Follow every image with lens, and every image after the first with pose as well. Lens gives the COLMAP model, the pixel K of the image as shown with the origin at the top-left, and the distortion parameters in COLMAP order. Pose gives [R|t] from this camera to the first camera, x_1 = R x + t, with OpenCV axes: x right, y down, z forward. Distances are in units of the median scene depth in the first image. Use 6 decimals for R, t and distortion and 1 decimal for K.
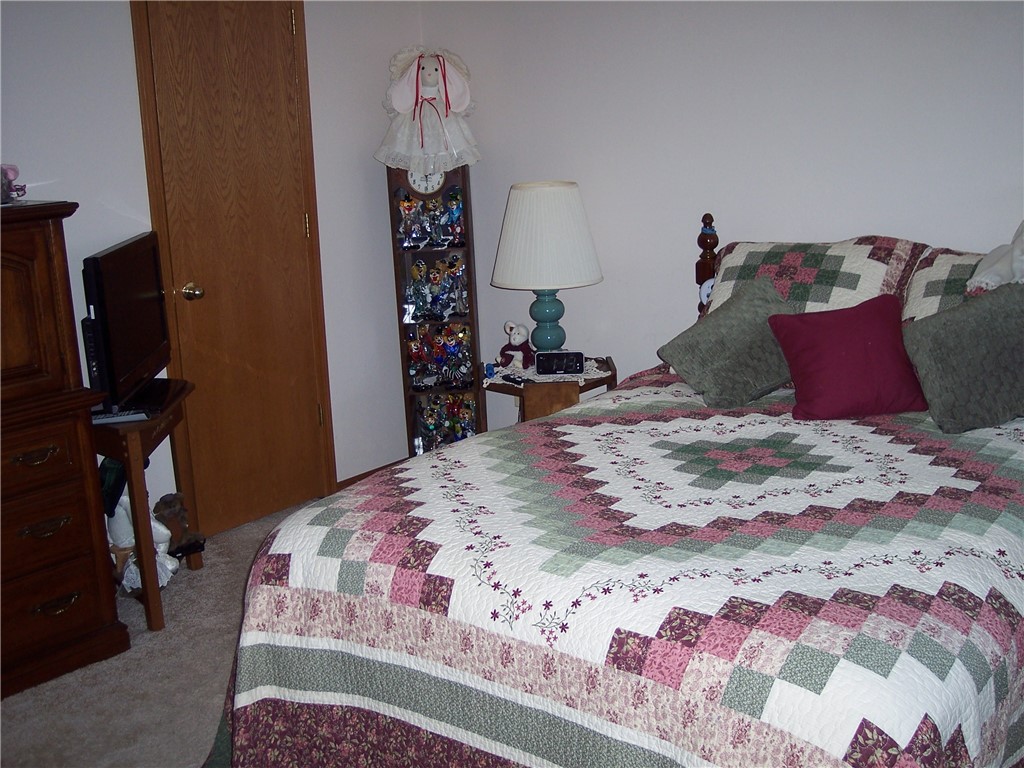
lens RADIAL K [[1168.0, 0, 512.0], [0, 1168.0, 384.0], [0, 0, 1]] dist [-0.156723, 0.263166]
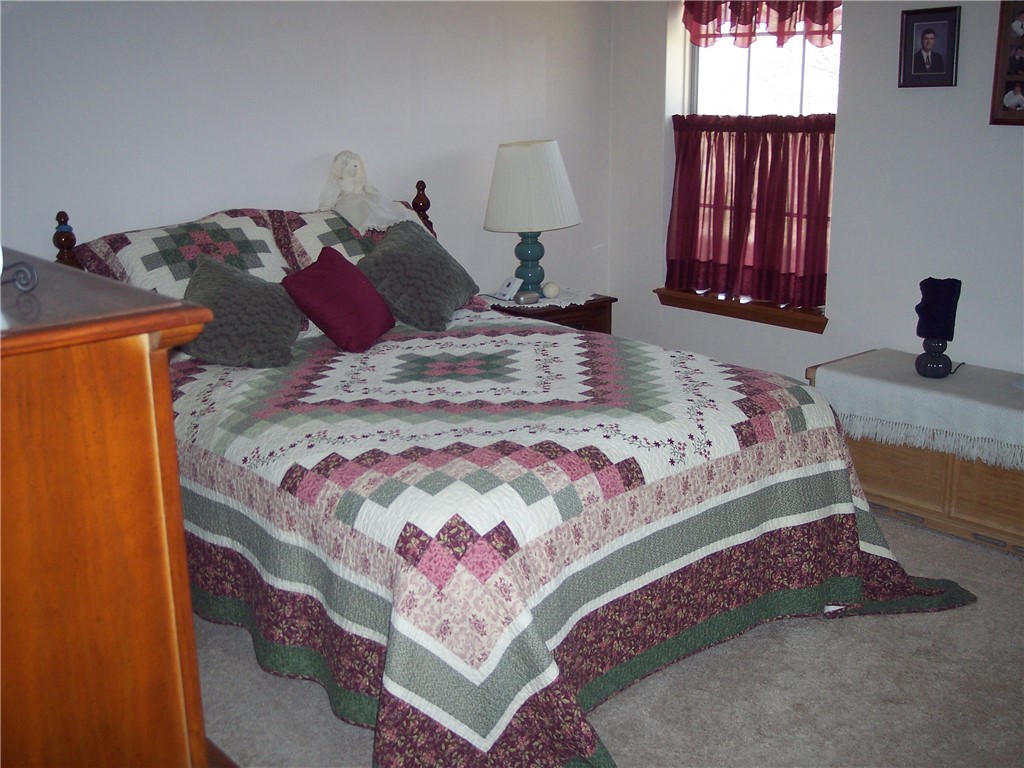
lens RADIAL K [[1168.0, 0, 512.0], [0, 1168.0, 384.0], [0, 0, 1]] dist [-0.156723, 0.263166]
pose [[0.164505, -0.211185, 0.963504, -1.176820], [0.237297, 0.956596, 0.169156, -0.137897], [-0.957407, 0.200810, 0.207478, 0.799290]]
